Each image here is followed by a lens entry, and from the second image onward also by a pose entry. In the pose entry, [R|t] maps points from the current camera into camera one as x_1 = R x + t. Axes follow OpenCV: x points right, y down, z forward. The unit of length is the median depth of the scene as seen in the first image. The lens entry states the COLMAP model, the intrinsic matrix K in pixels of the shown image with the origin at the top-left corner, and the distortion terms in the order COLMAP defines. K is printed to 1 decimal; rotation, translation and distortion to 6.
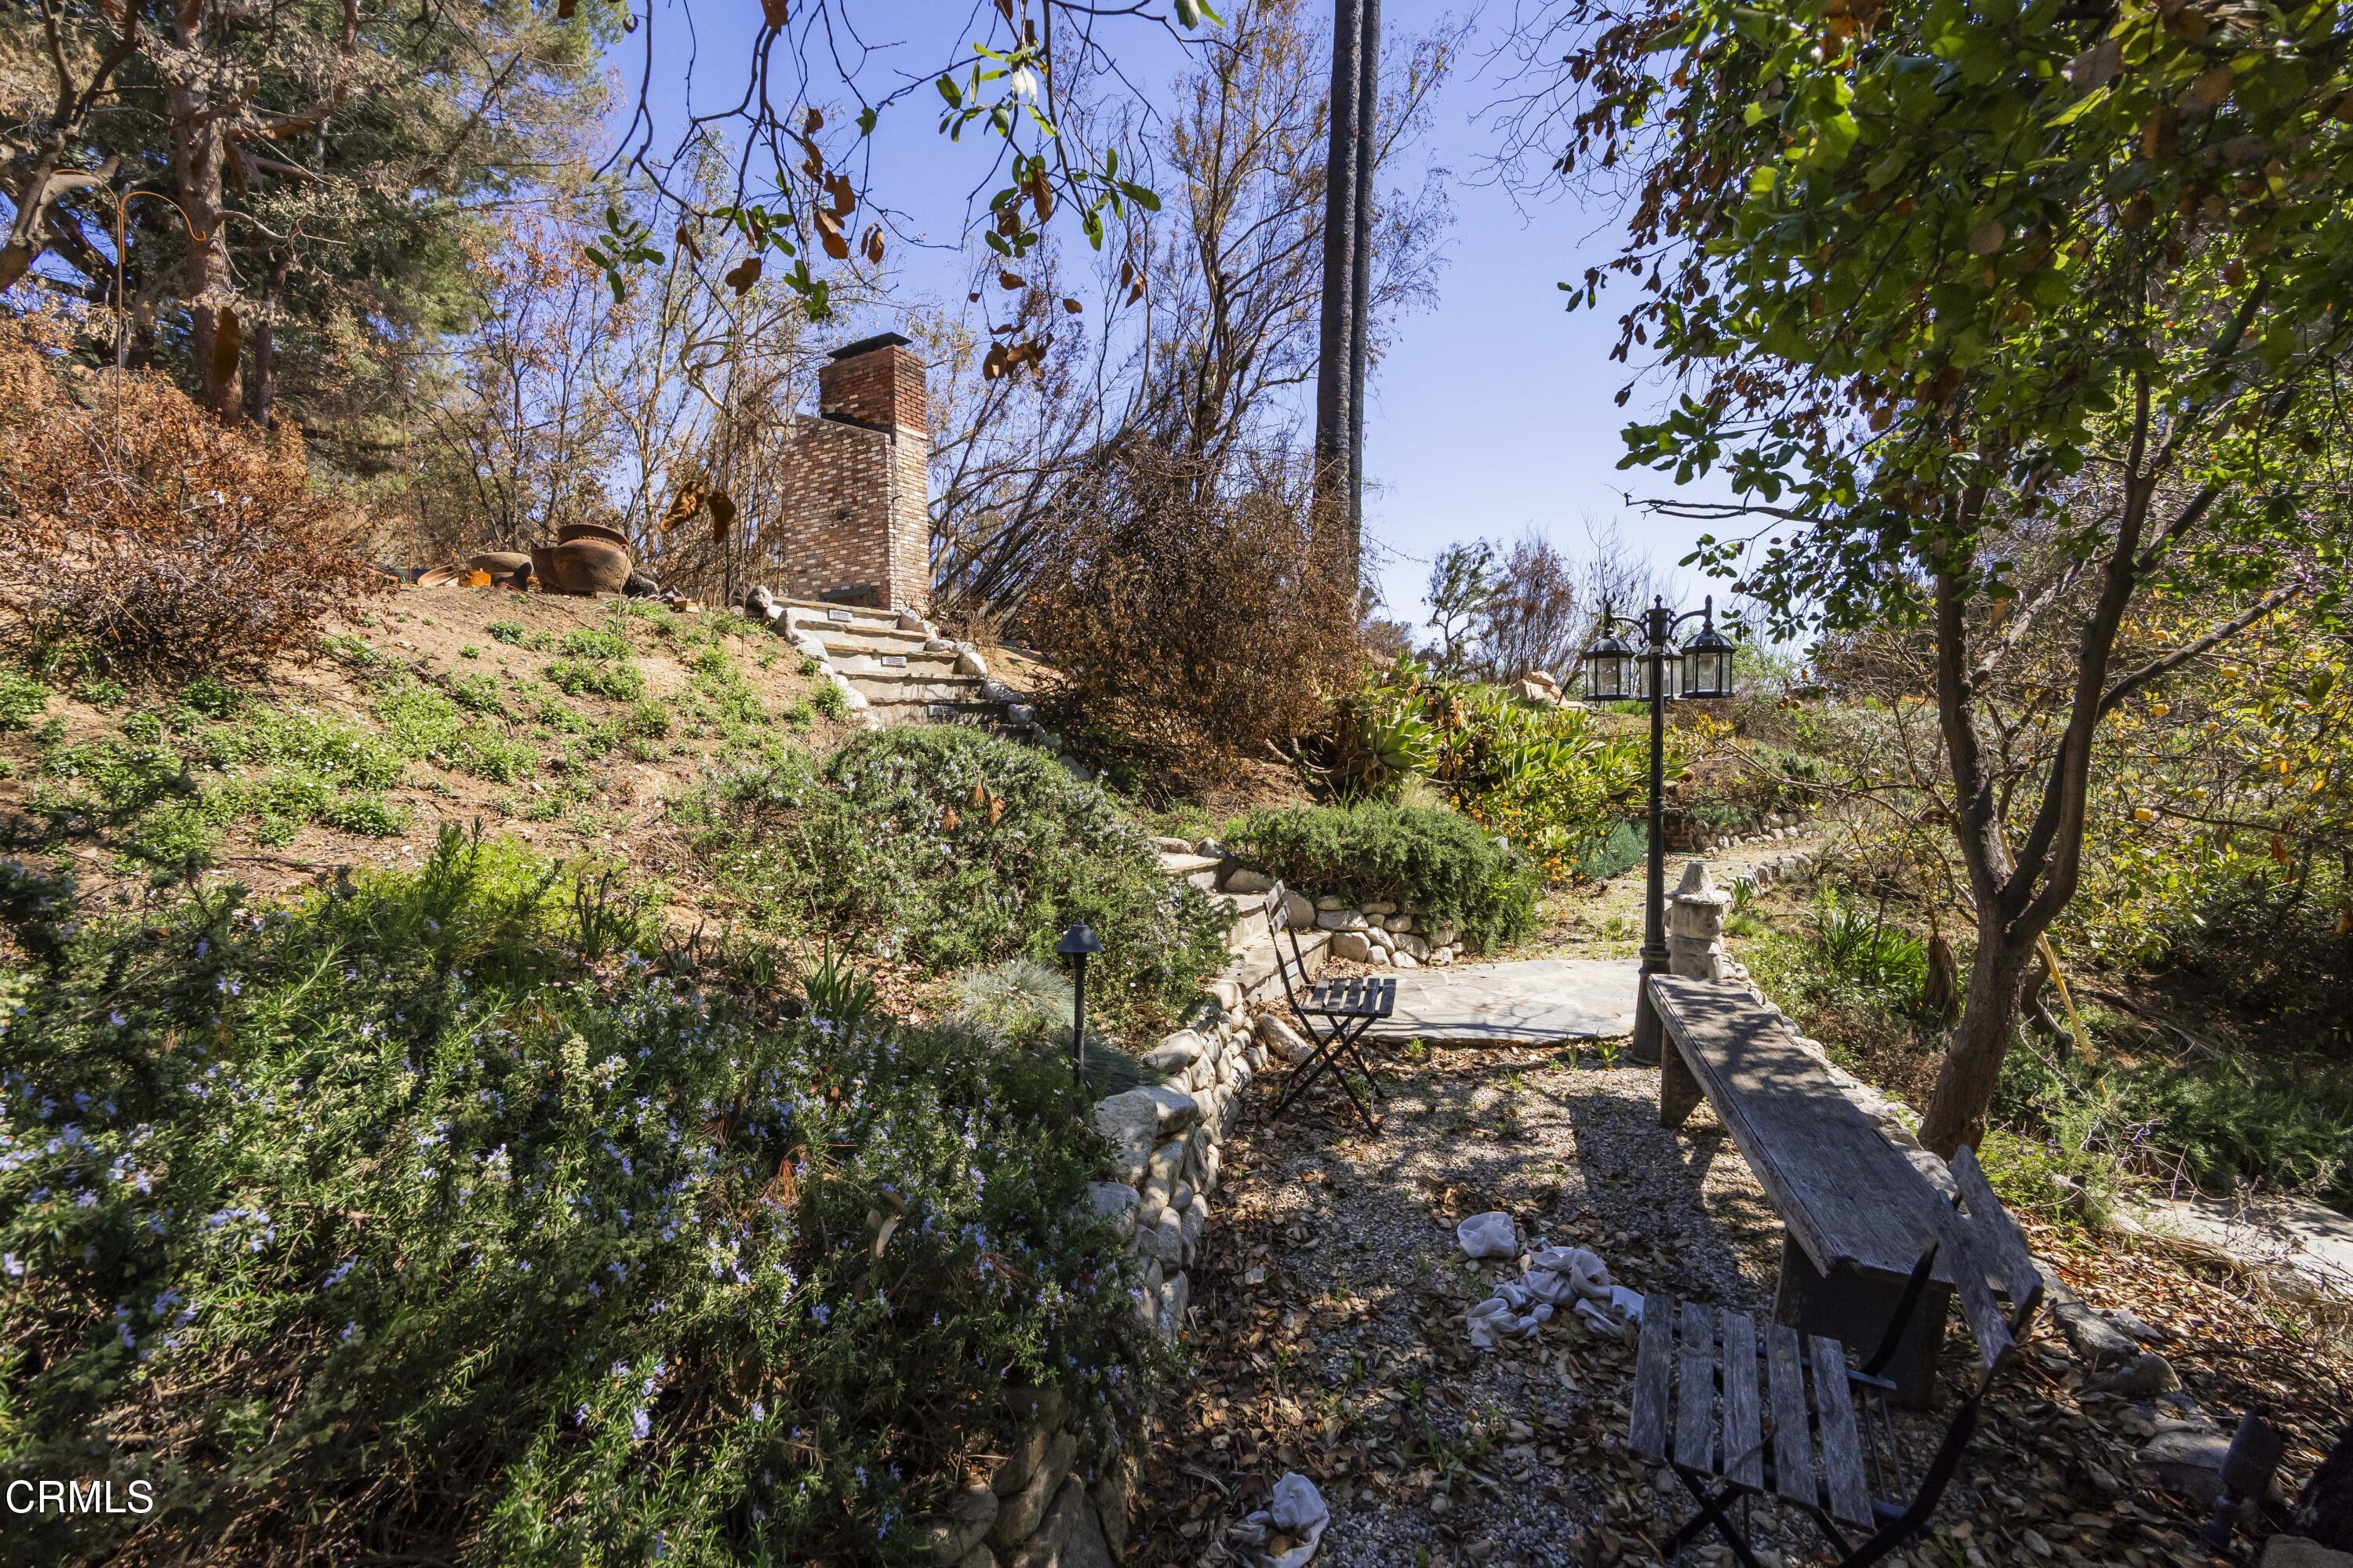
lens RADIAL K [[1019.6, 0, 1163.9], [0, 1019.6, 778.6], [0, 0, 1]] dist [0.001884, 0.000370]
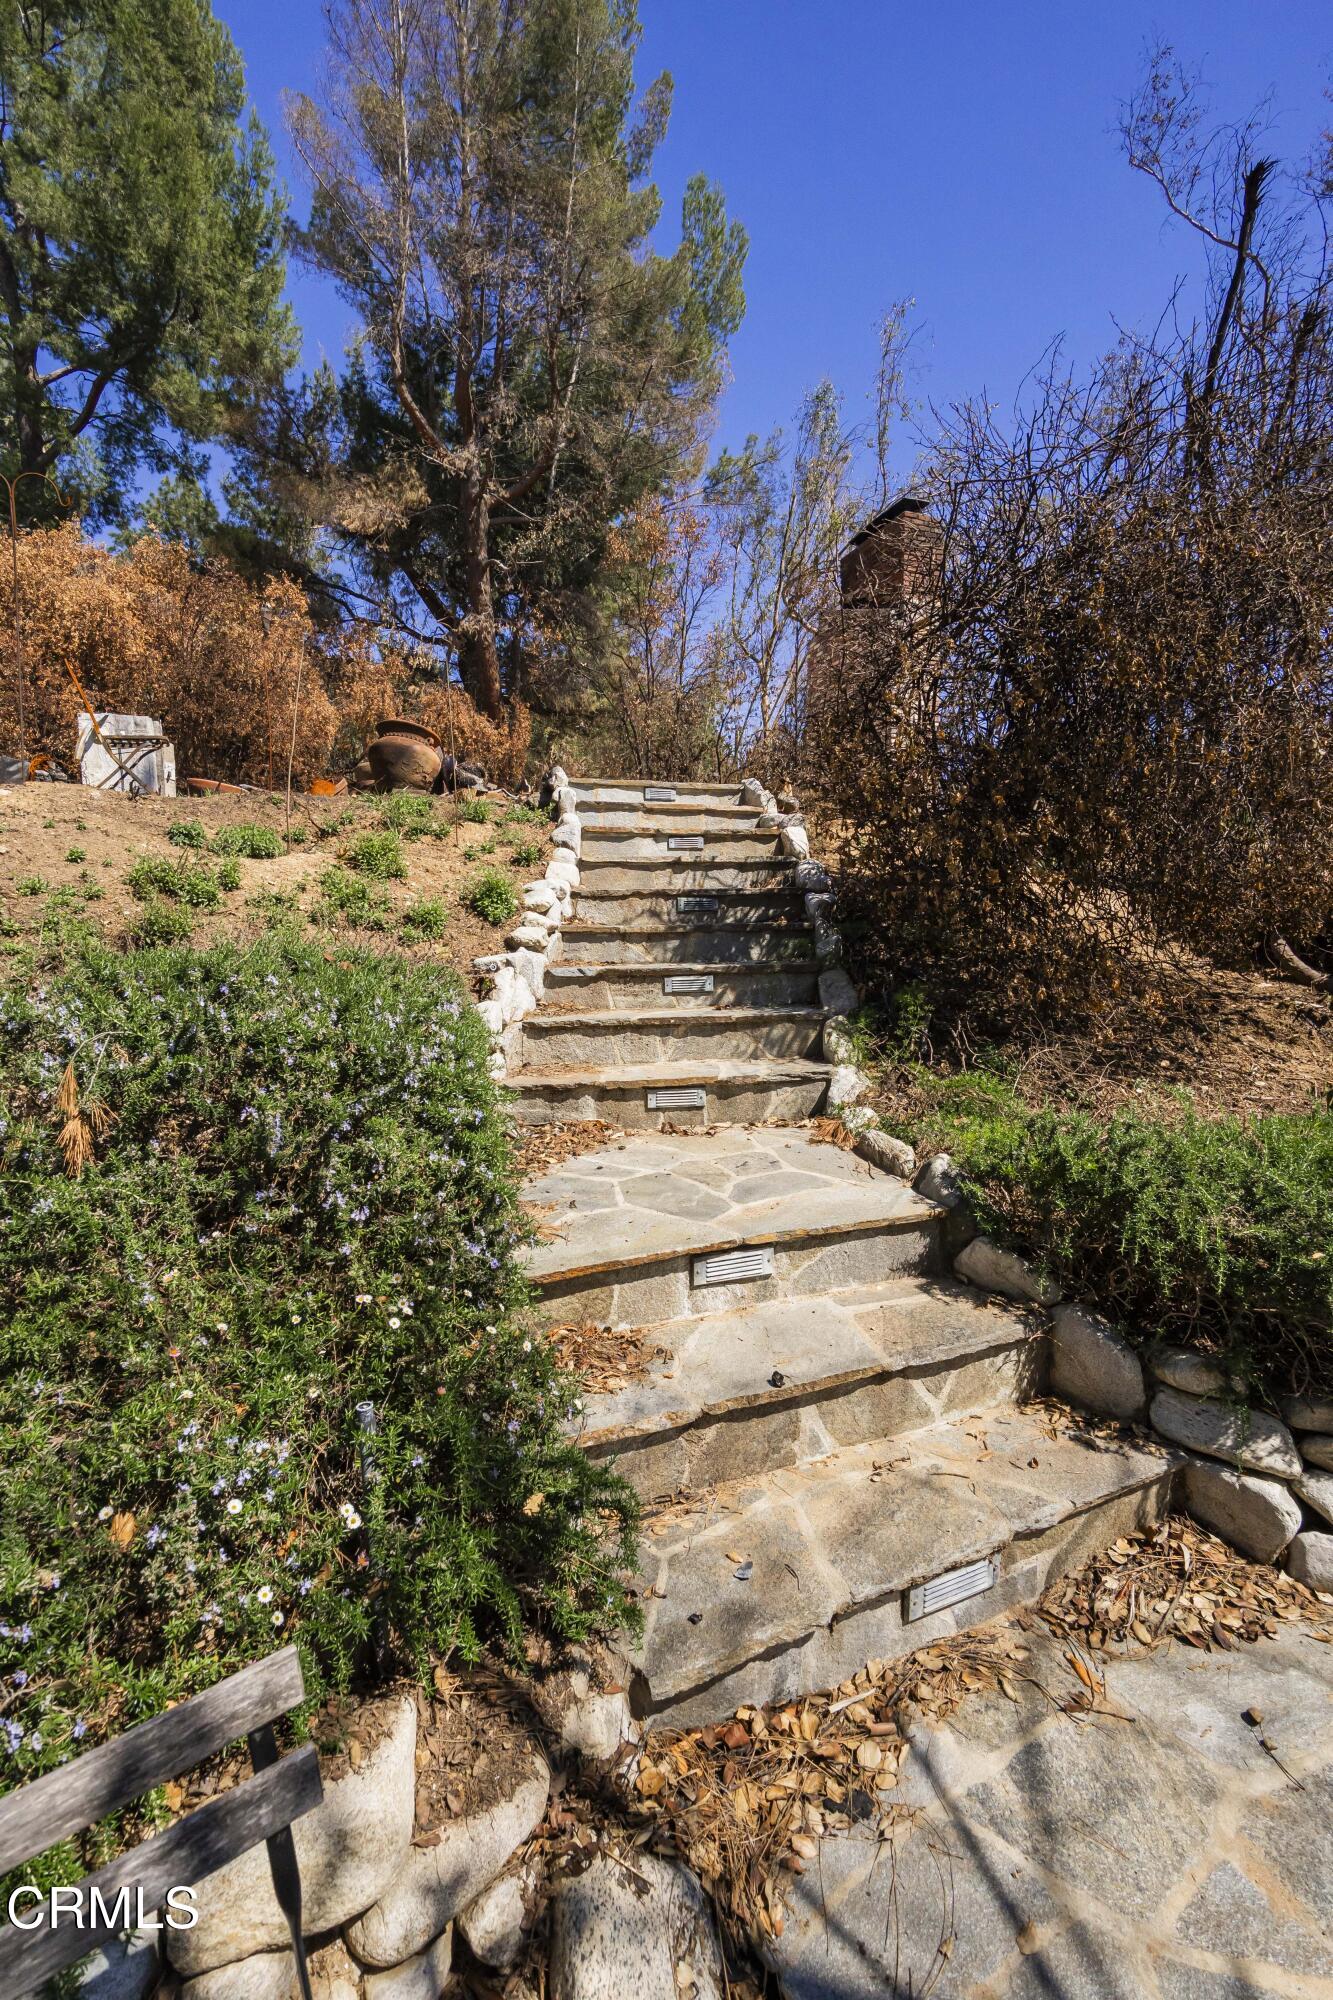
lens RADIAL K [[866.6, 0, 668.5], [0, 866.6, 989.1], [0, 0, 1]] dist [0.001884, 0.000370]
pose [[0.791304, 0.042136, -0.609969, 0.147324], [-0.017507, 0.998775, 0.046283, -0.030943], [0.611172, -0.025945, 0.791072, 0.442436]]
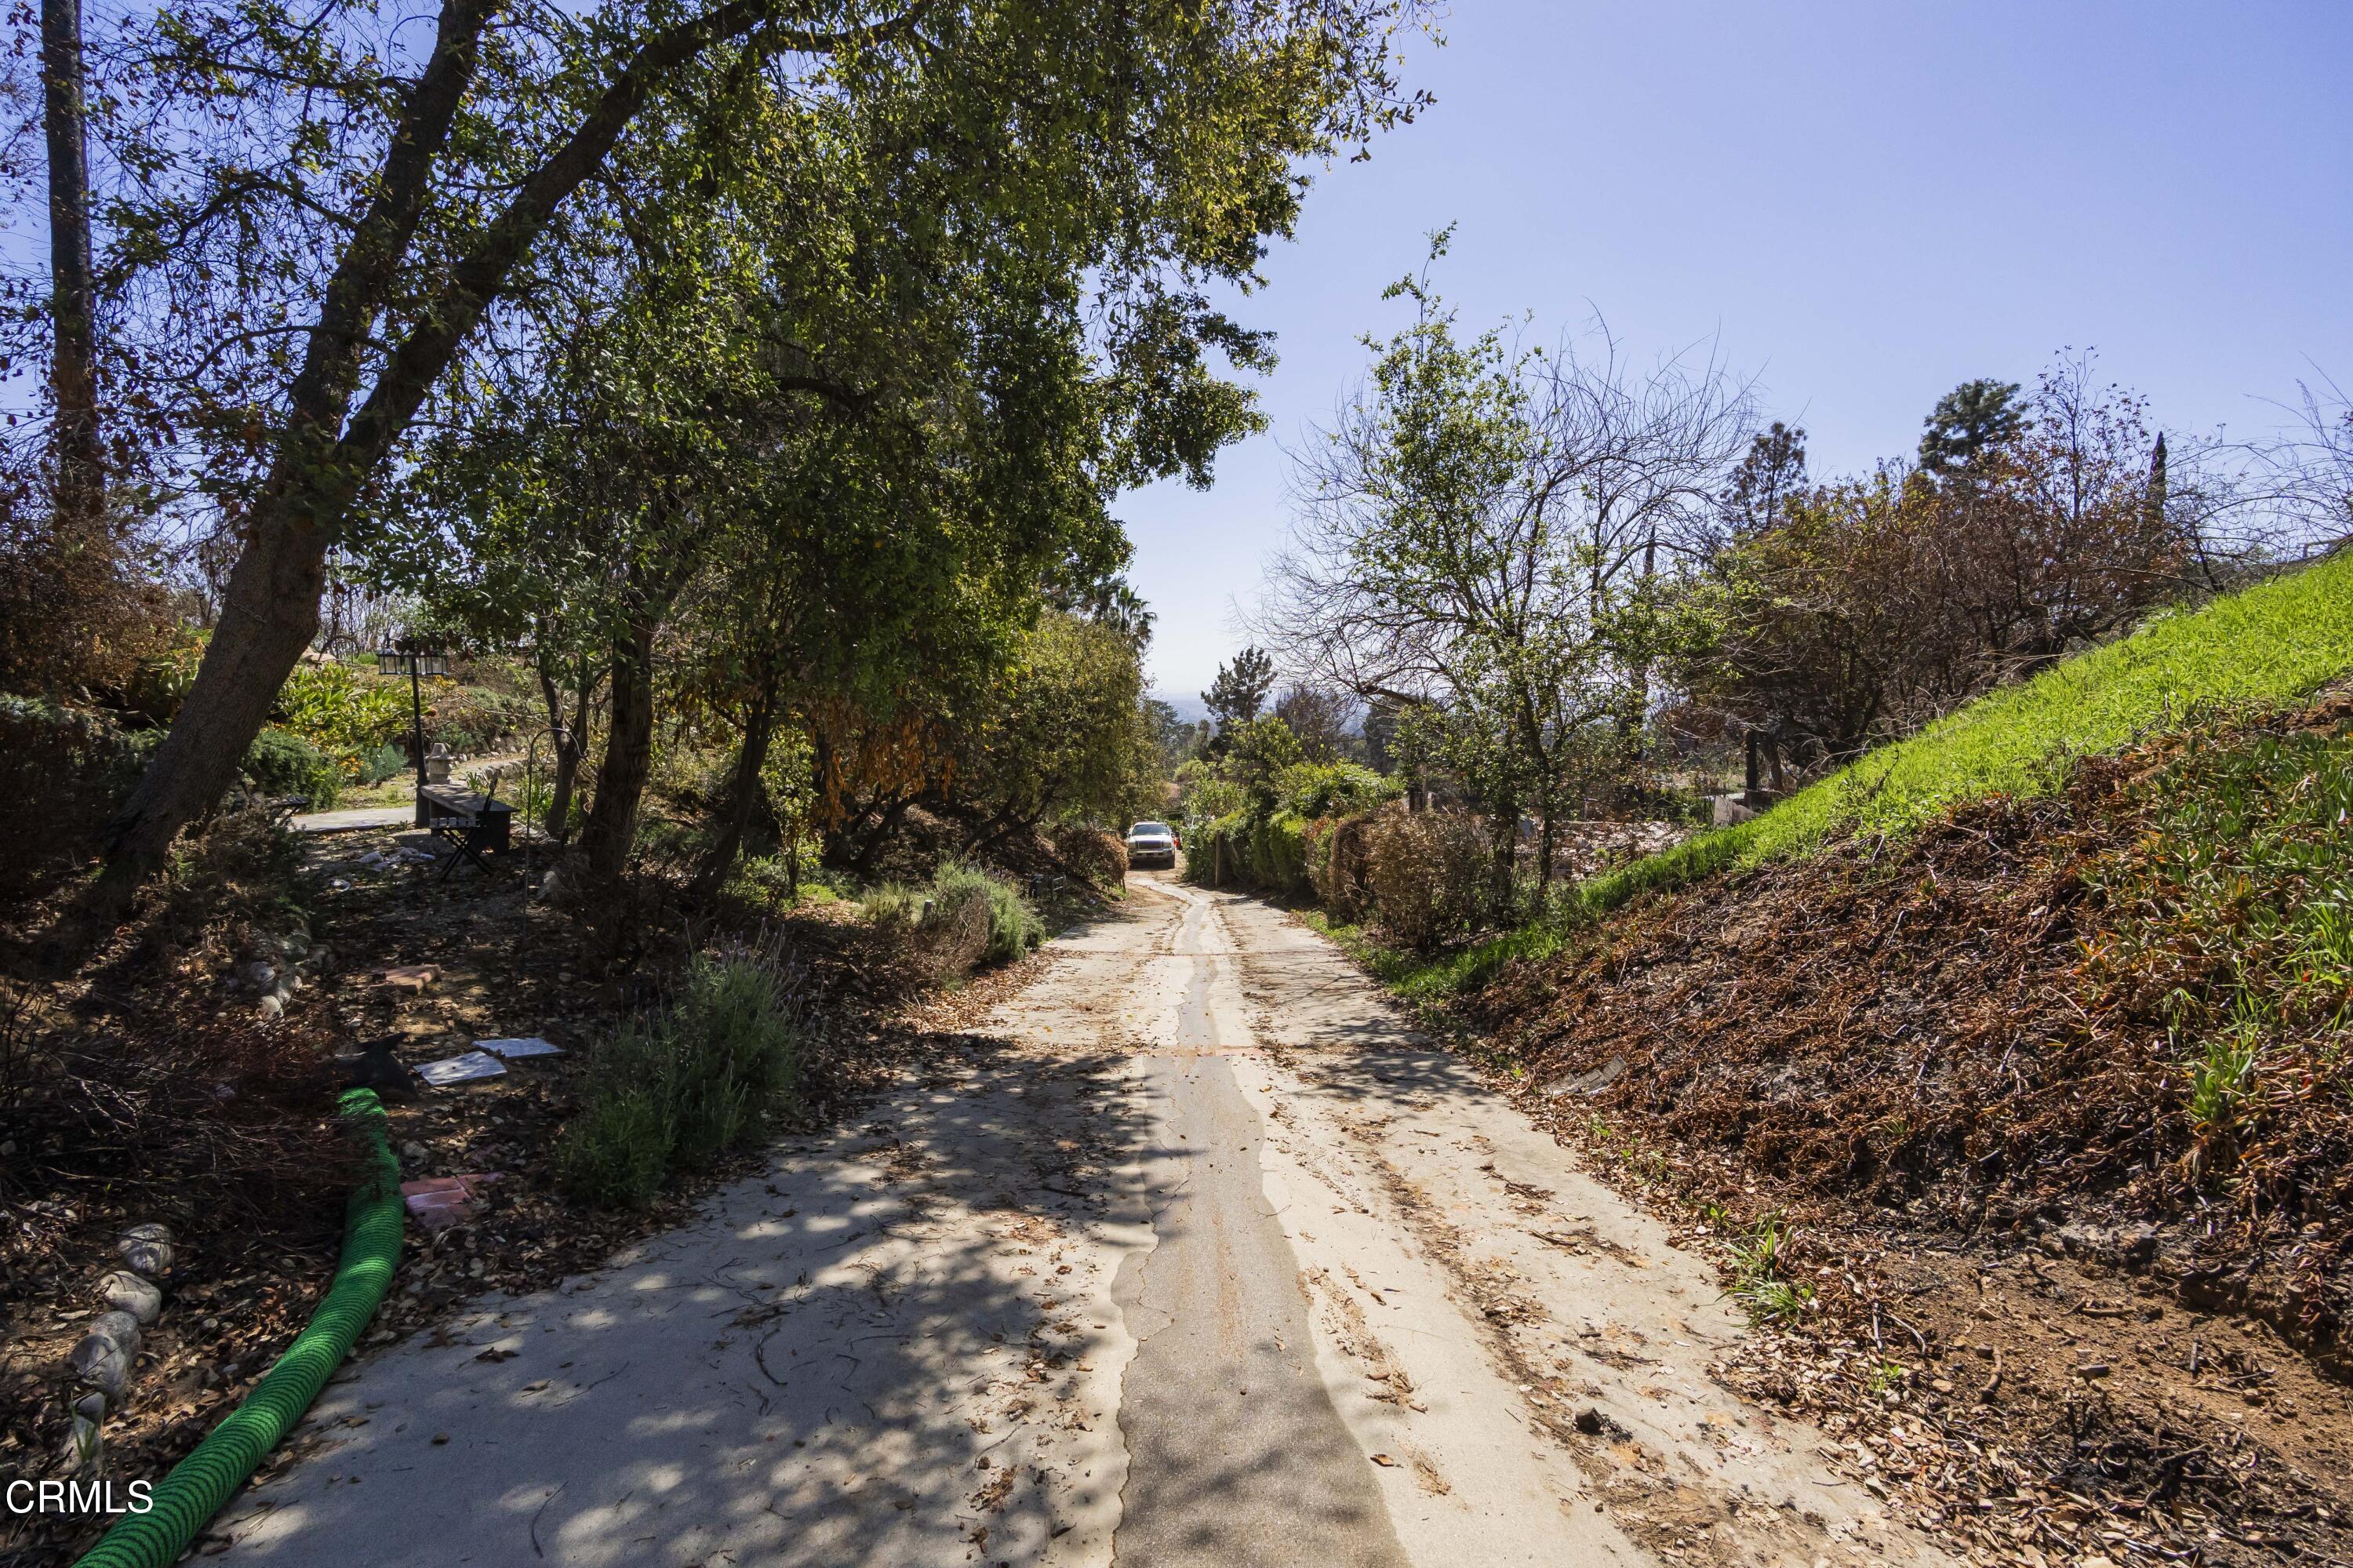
lens RADIAL K [[1019.6, 0, 1161.7], [0, 1019.6, 780.3], [0, 0, 1]] dist [0.001884, 0.000370]
pose [[0.459214, -0.085123, 0.884238, -0.482658], [0.034737, 0.996358, 0.077876, 0.026089], [-0.887646, -0.005046, 0.460499, -0.944464]]
